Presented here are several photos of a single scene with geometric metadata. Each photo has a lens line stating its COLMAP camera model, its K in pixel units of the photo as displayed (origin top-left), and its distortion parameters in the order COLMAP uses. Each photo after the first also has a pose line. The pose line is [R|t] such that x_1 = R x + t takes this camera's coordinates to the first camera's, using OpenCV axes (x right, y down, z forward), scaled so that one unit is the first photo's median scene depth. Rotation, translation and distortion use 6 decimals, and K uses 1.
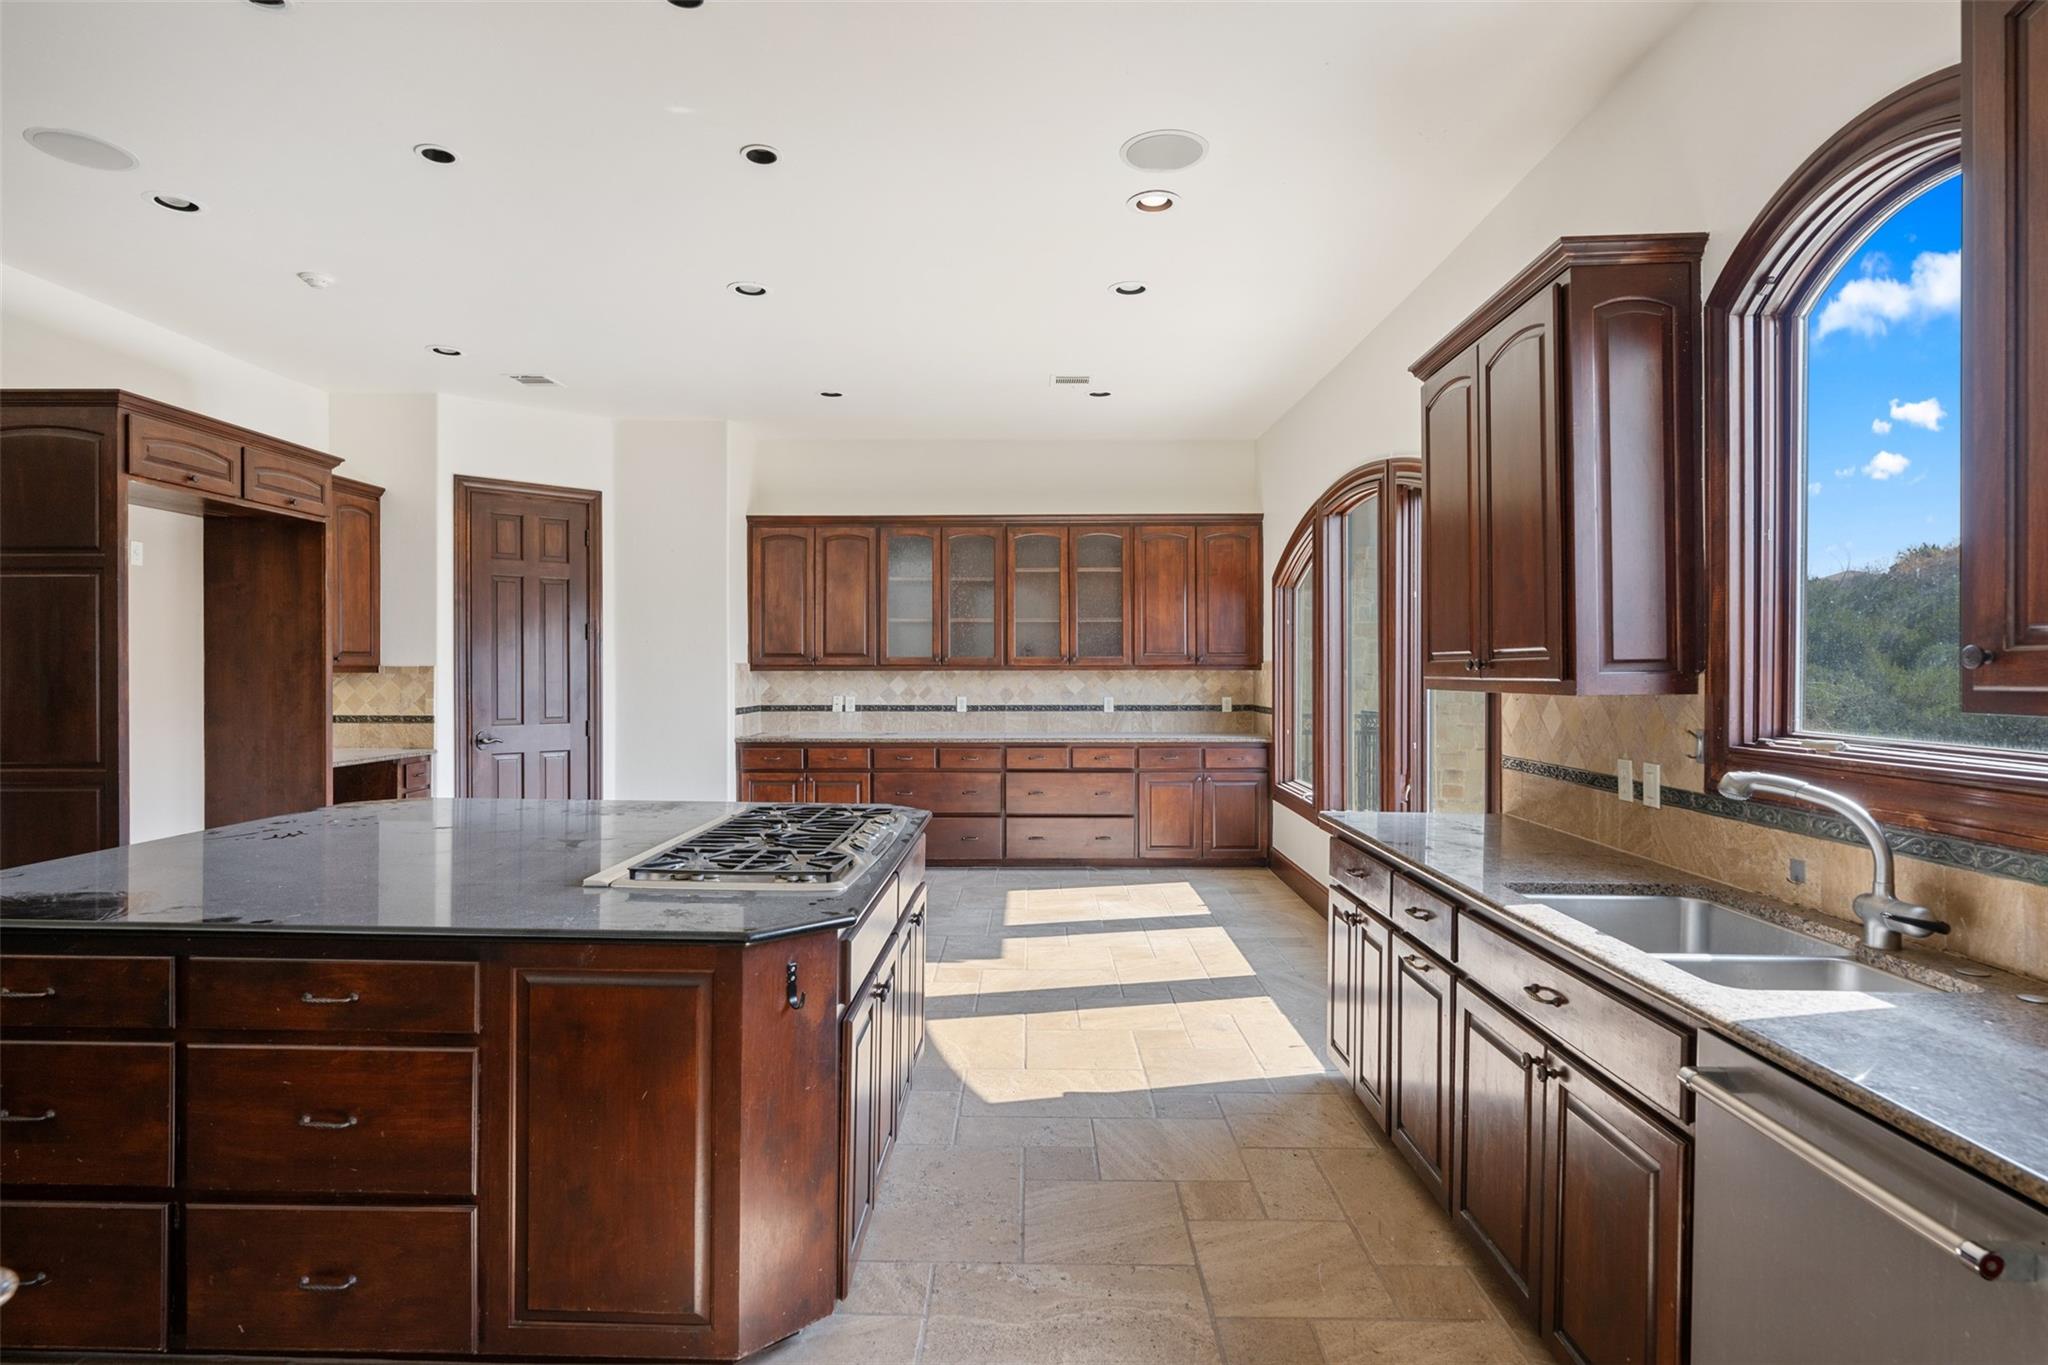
lens RADIAL K [[1082.2, 0, 1023.4], [0, 1082.2, 664.7], [0, 0, 1]] dist [-0.004042, -0.000841]
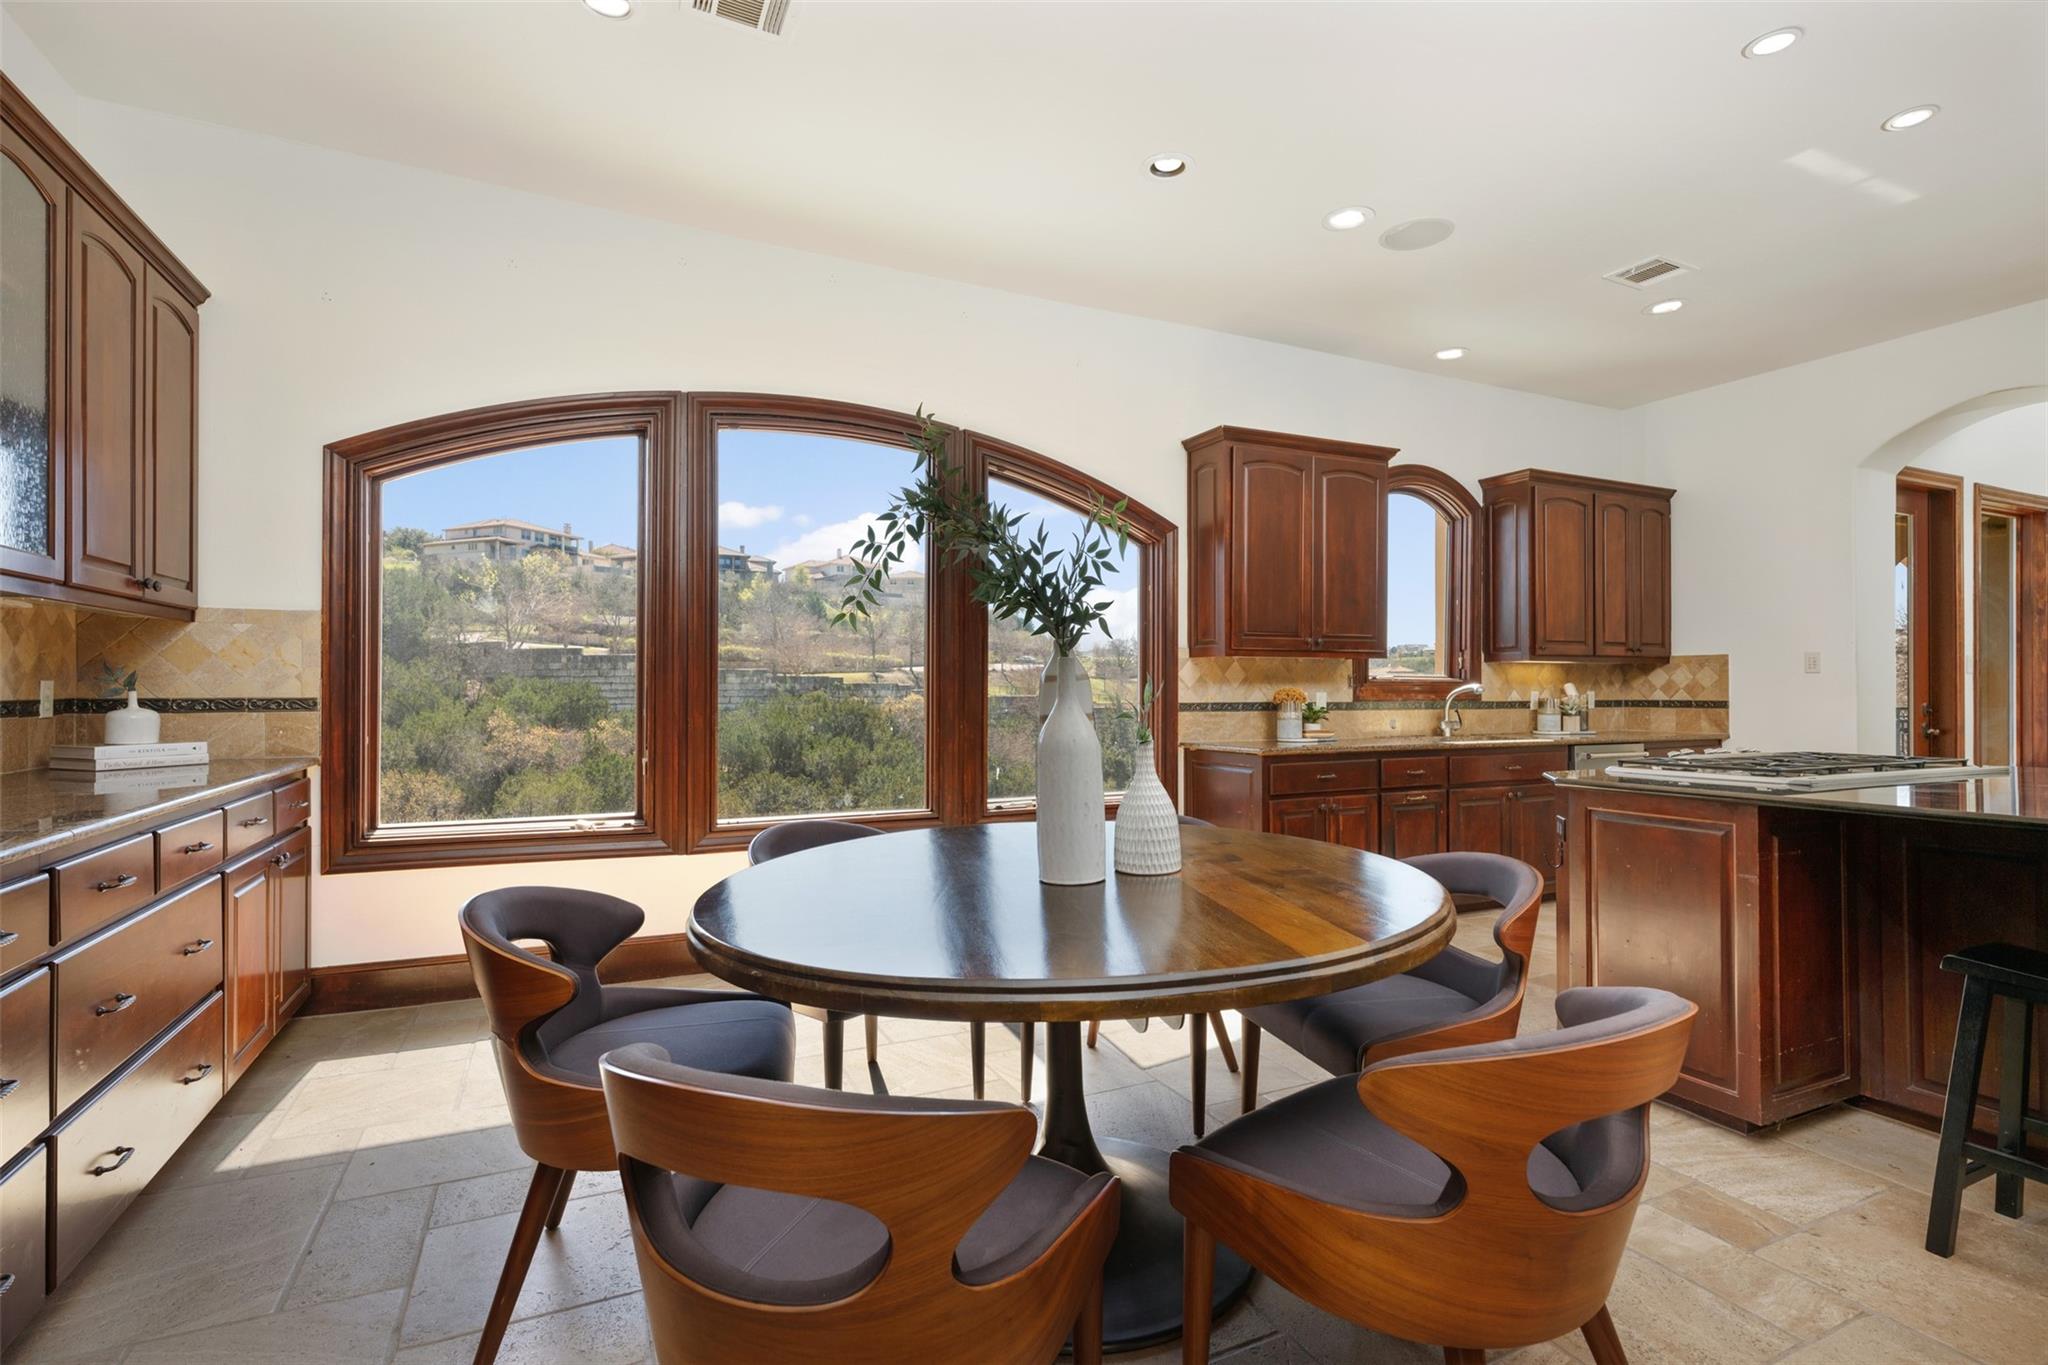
lens RADIAL K [[945.3, 0, 1017.9], [0, 945.3, 682.2], [0, 0, 1]] dist [-0.005229, -0.000633]
pose [[-0.435867, 0.003962, 0.900002, -0.301978], [-0.005359, 0.999961, -0.006997, 0.031971], [-0.899995, -0.007873, -0.435829, 0.856409]]
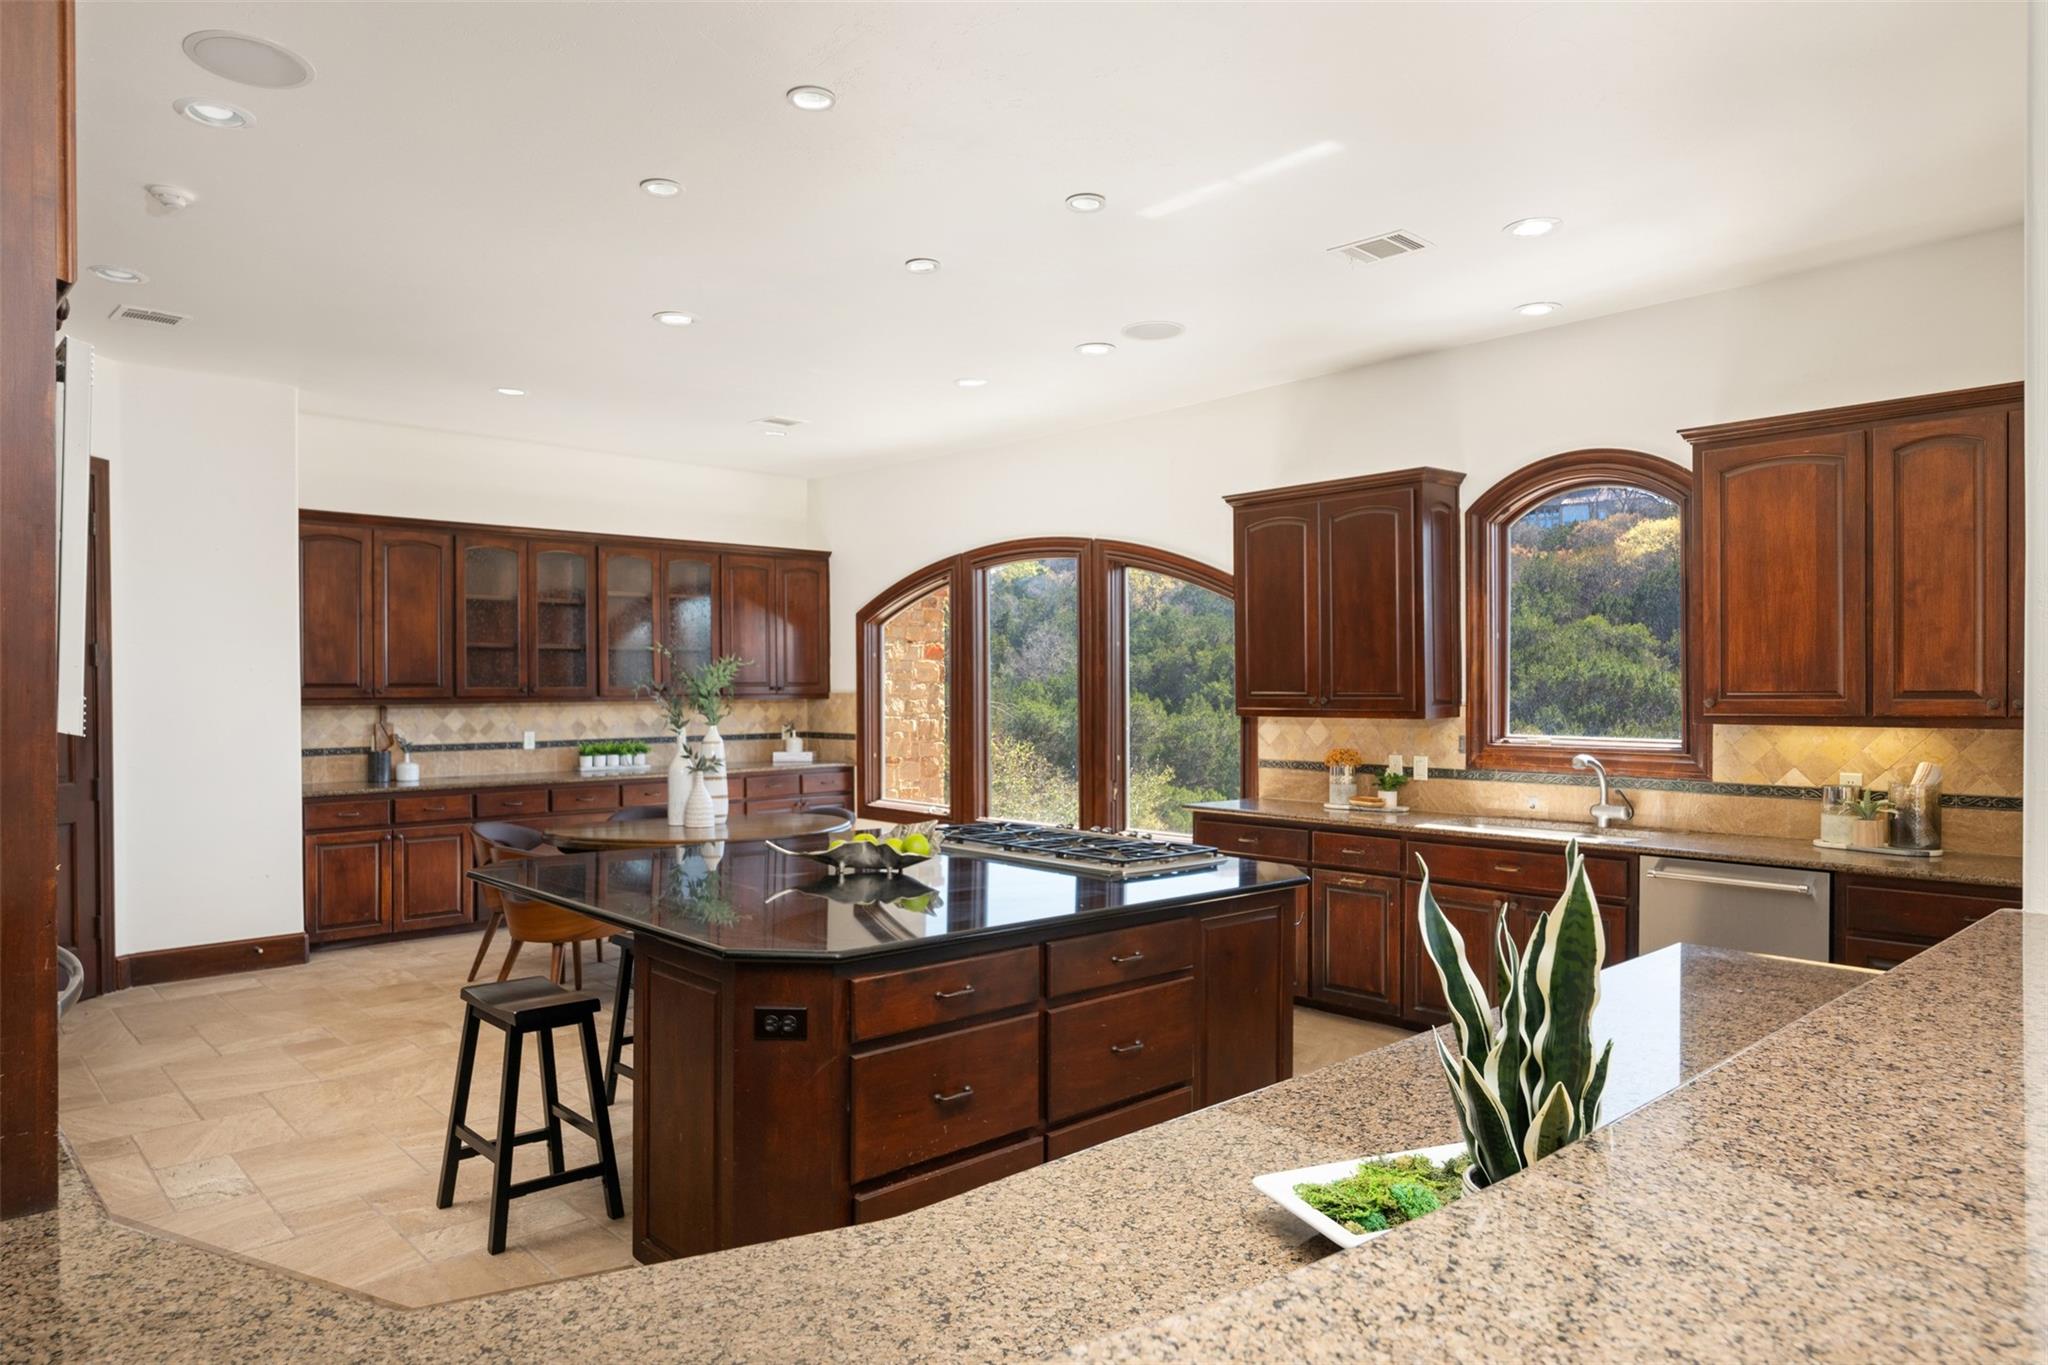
lens RADIAL K [[1245.0, 0, 1024.2], [0, 1245.0, 693.3], [0, 0, 1]] dist [0.000313, 0.000766]
pose [[0.722874, -0.005713, 0.690956, -0.486271], [-0.000387, 0.999962, 0.008673, -0.011204], [-0.690979, -0.006537, 0.722845, -0.016081]]
